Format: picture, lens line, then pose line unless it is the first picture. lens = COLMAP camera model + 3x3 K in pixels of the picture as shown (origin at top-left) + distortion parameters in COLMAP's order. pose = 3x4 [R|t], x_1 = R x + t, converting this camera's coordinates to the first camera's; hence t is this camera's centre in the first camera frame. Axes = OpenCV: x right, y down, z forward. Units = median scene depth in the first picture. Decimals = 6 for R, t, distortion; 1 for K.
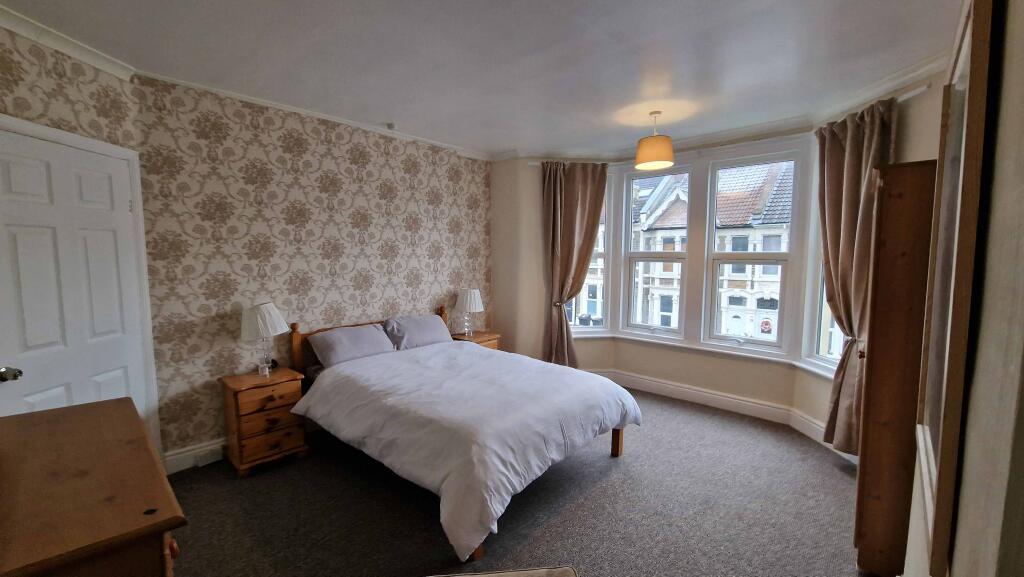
lens RADIAL K [[418.7, 0, 514.6], [0, 418.7, 295.0], [0, 0, 1]] dist [0.001191, -0.003522]
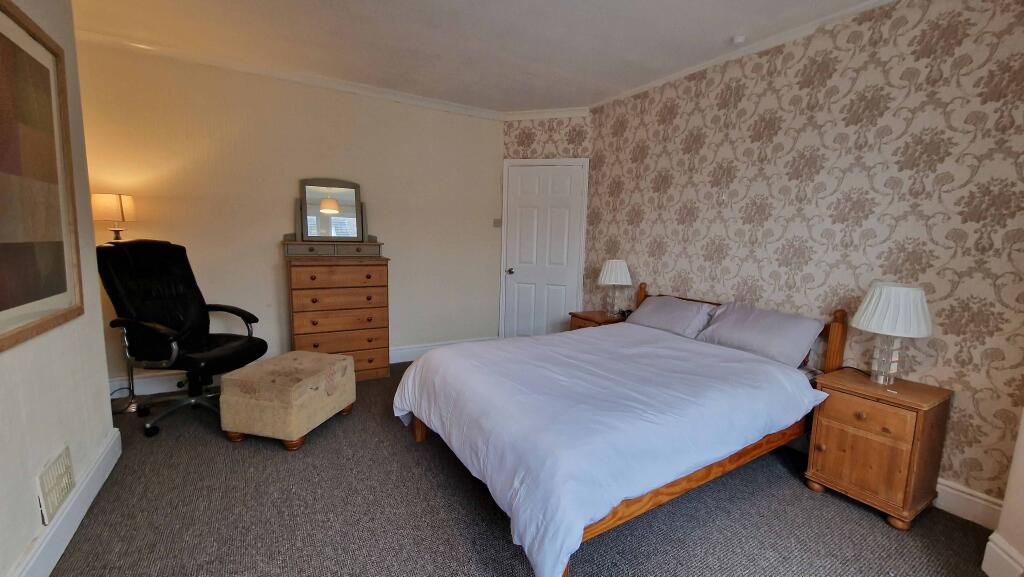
lens RADIAL K [[418.7, 0, 514.1], [0, 418.7, 294.0], [0, 0, 1]] dist [0.001191, -0.003522]
pose [[-0.291704, 0.115292, -0.949535, 0.585613], [-0.124146, 0.979749, 0.157099, -0.032259], [0.948418, 0.163707, -0.271483, 0.920926]]
